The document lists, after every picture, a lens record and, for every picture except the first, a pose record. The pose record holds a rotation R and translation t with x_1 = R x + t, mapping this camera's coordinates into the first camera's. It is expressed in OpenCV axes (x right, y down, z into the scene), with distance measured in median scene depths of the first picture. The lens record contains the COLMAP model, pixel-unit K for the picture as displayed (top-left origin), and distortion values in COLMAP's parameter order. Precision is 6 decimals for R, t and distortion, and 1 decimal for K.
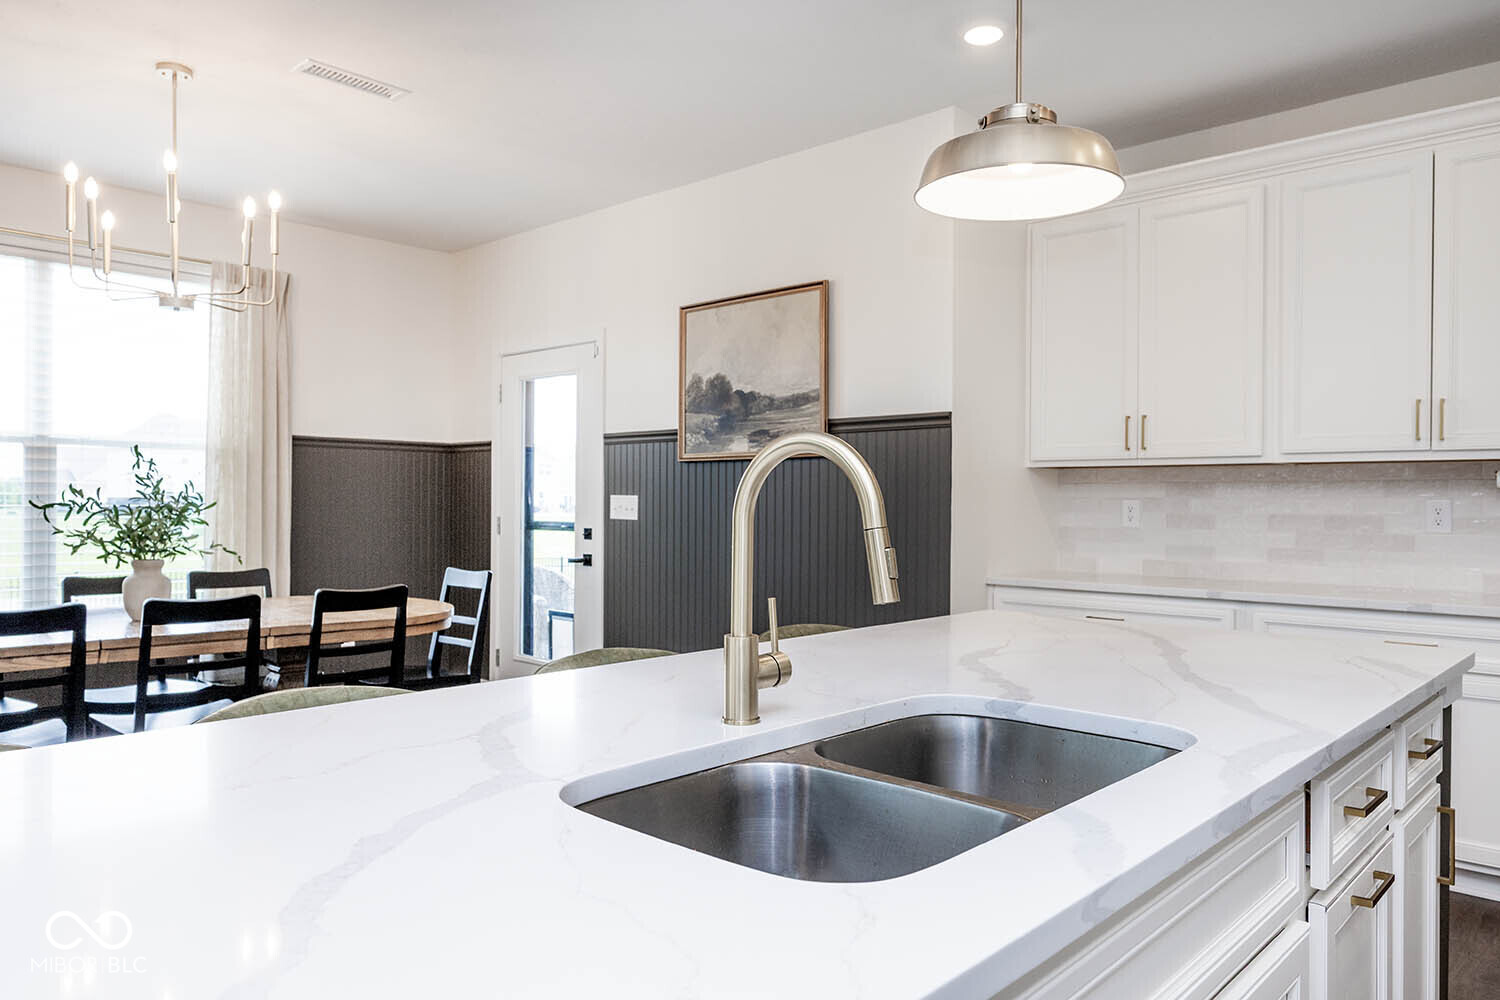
lens RADIAL K [[1011.5, 0, 763.5], [0, 1011.5, 501.6], [0, 0, 1]] dist [-0.004018, -0.002086]
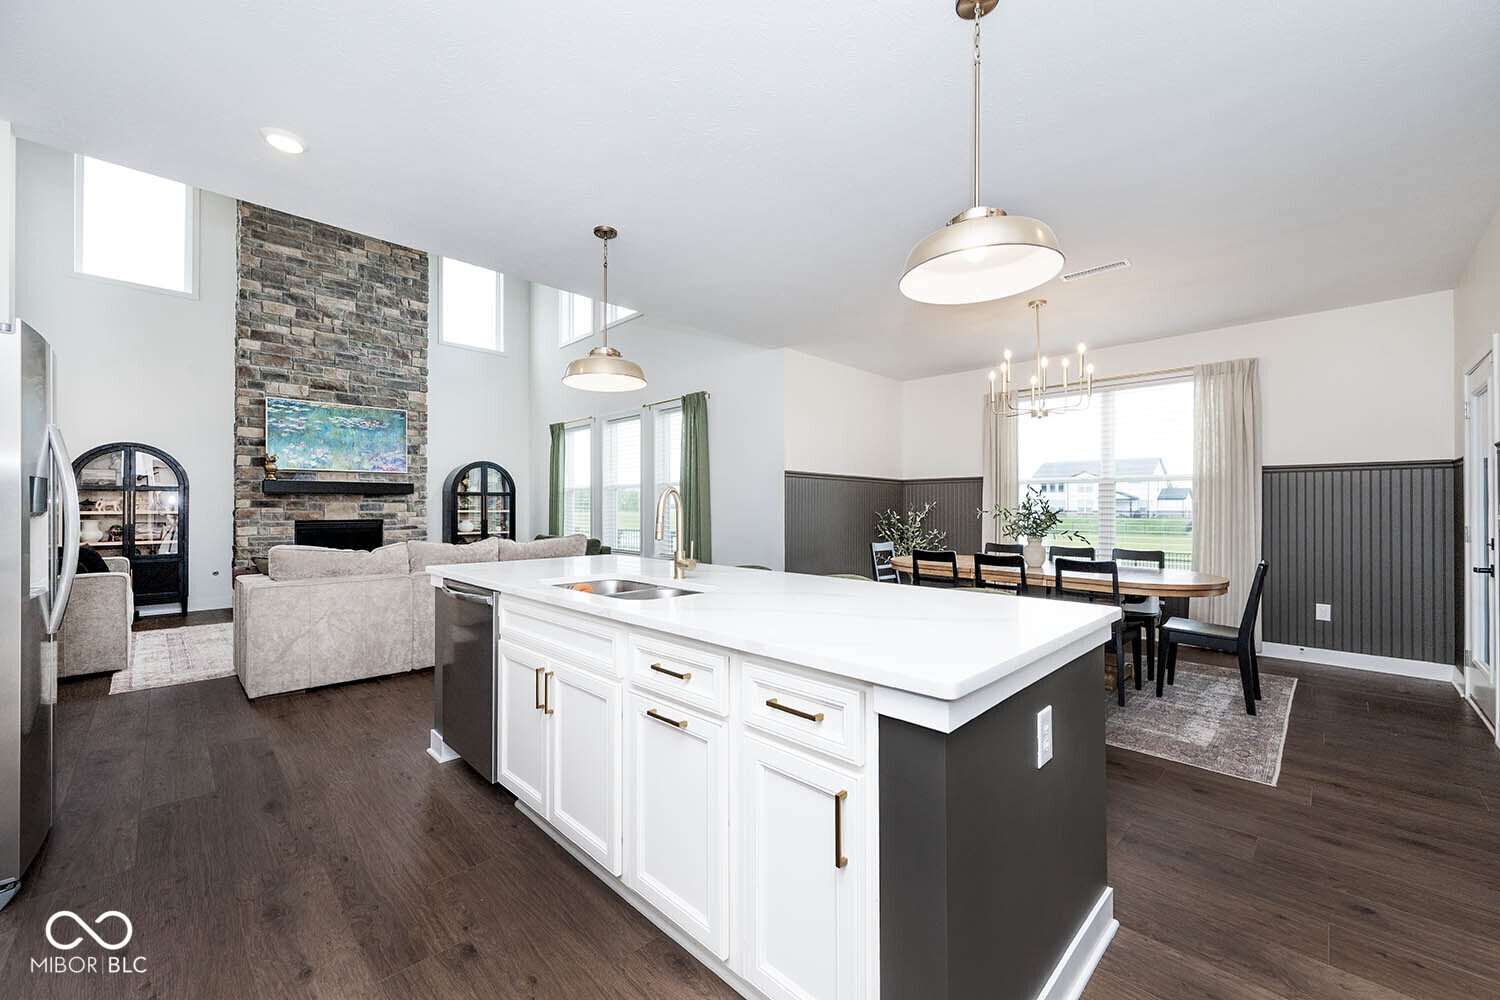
lens RADIAL K [[585.8, 0, 747.6], [0, 585.8, 503.3], [0, 0, 1]] dist [-0.000321, -0.000315]
pose [[-0.037604, -0.012300, -0.999217, 0.530705], [-0.002166, 0.999923, -0.012227, 0.001281], [0.999290, 0.001704, -0.037628, 0.374856]]
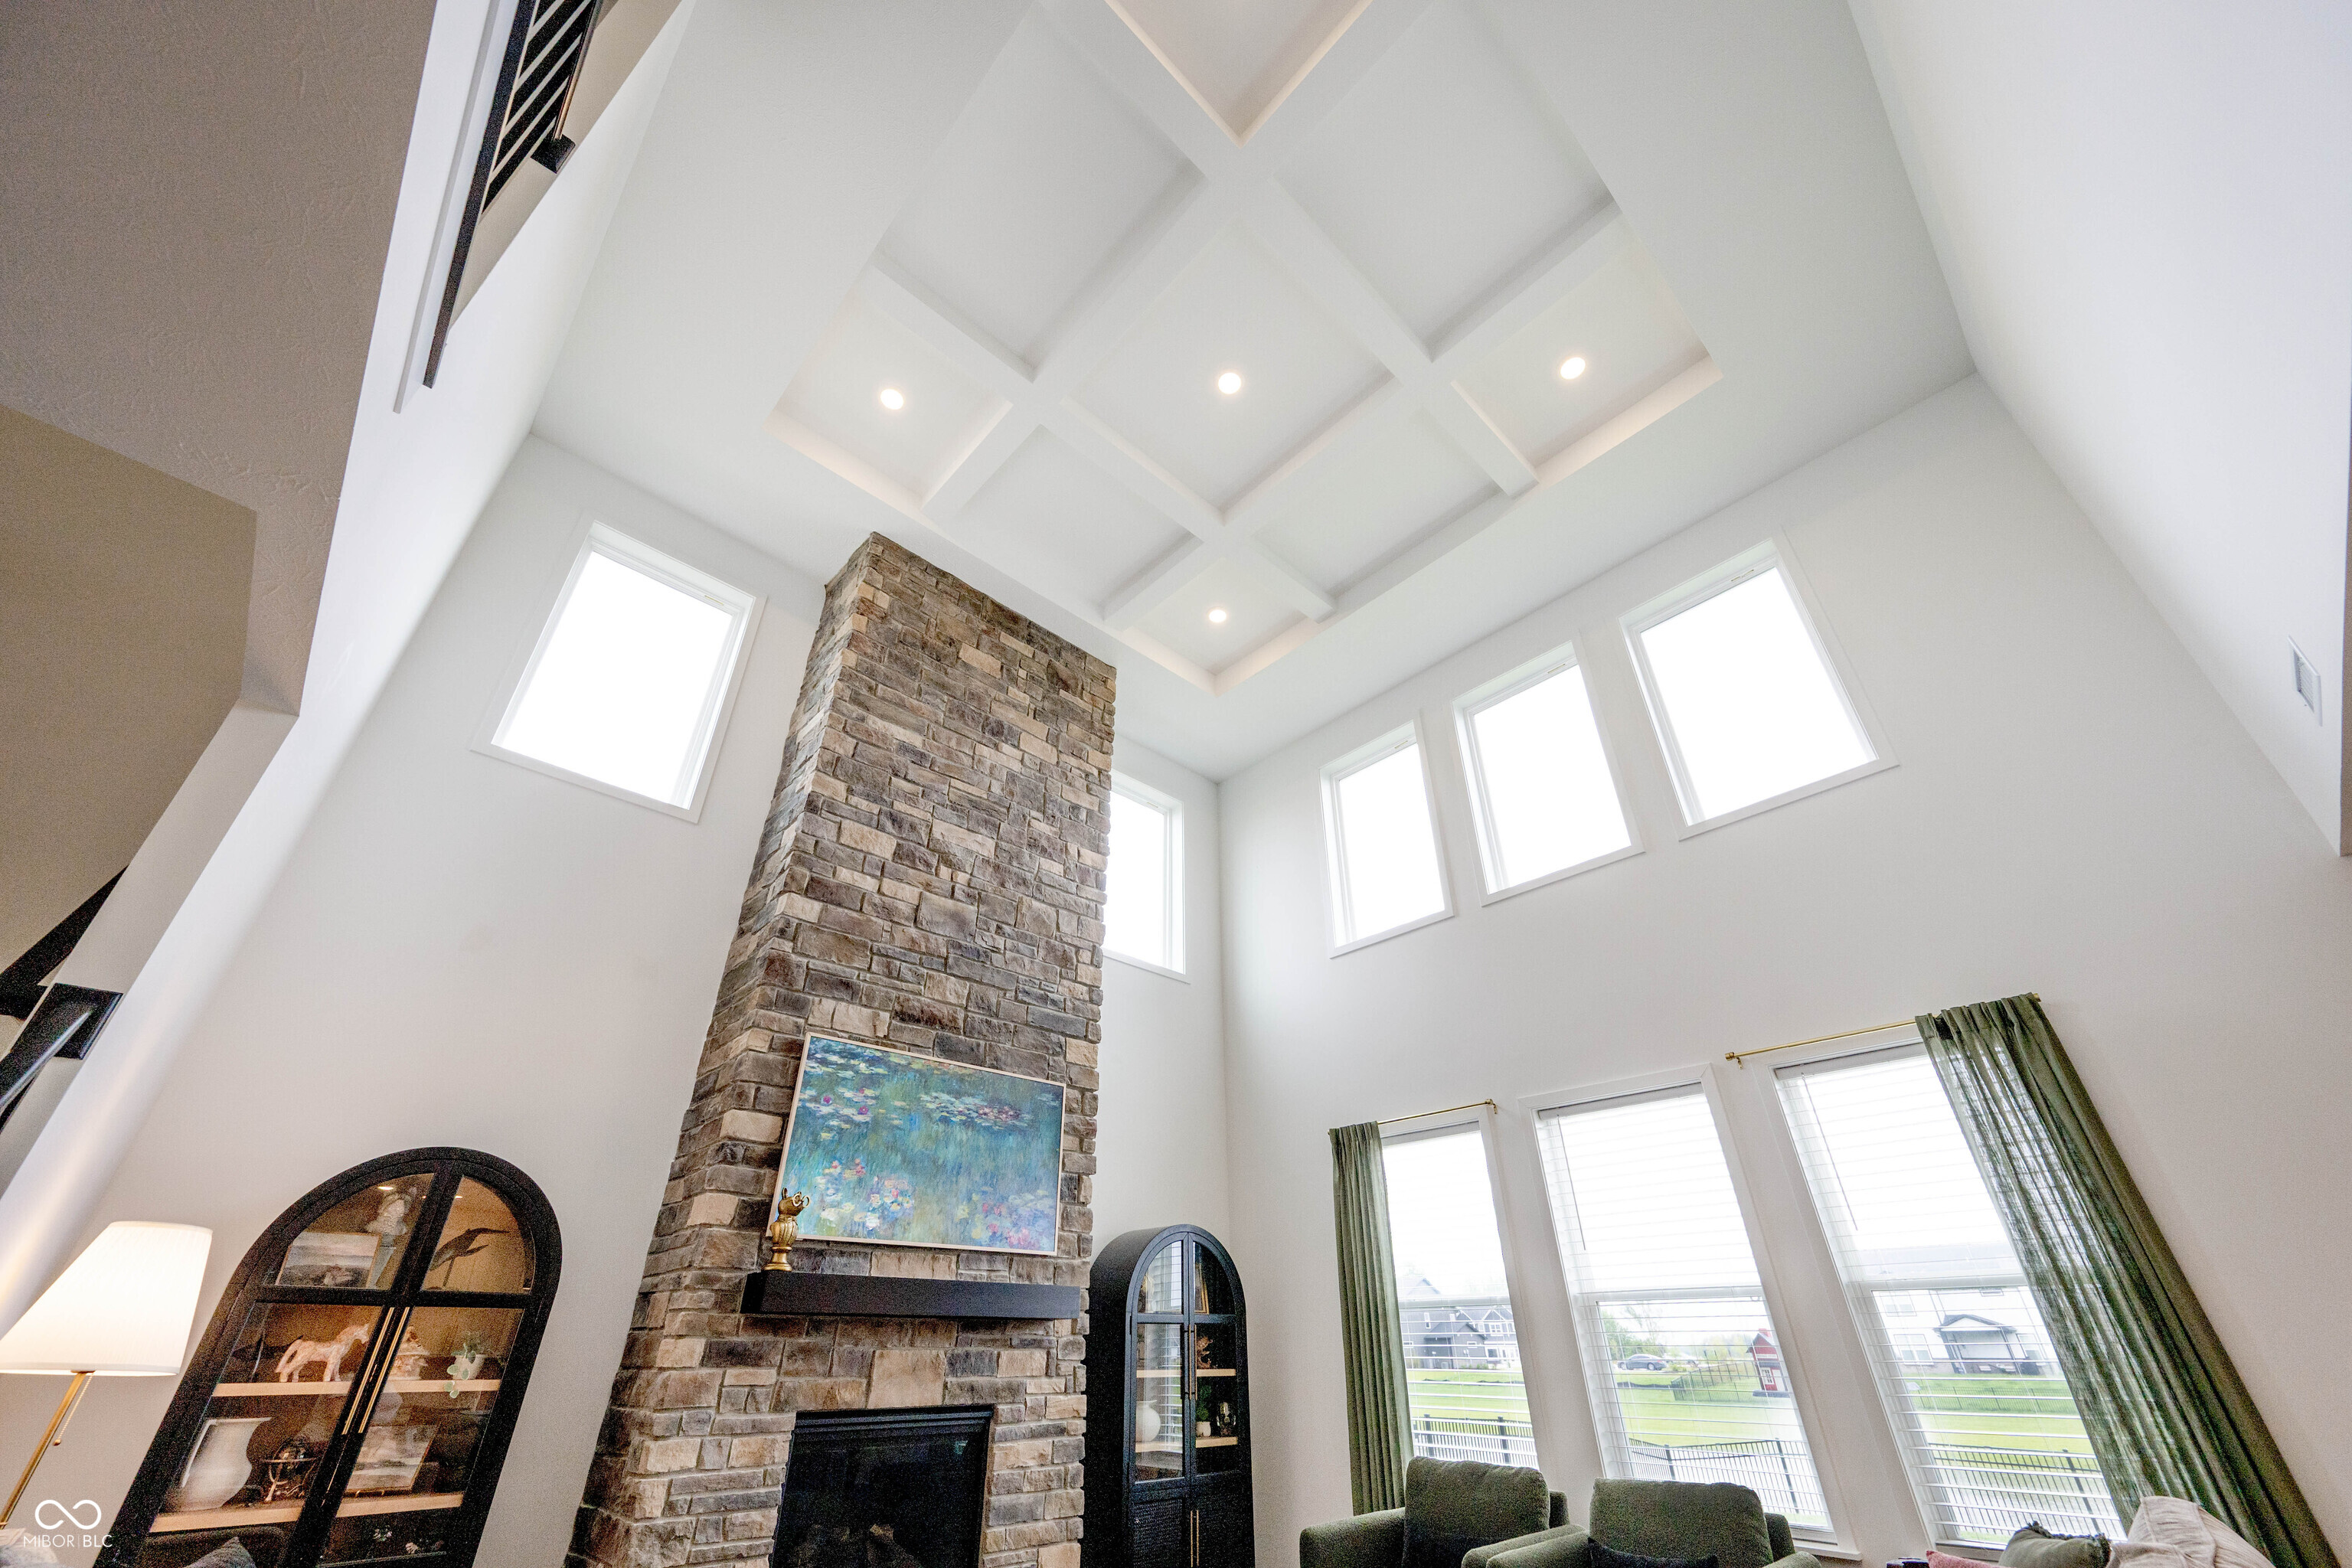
lens RADIAL K [[918.5, 0, 1172.6], [0, 918.5, 787.5], [0, 0, 1]] dist [-0.000321, -0.000315]
pose [[-0.069619, -0.526307, -0.847439, -0.048399], [-0.001959, 0.849571, -0.527470, -0.010978], [0.997572, -0.035062, -0.060177, -0.510620]]
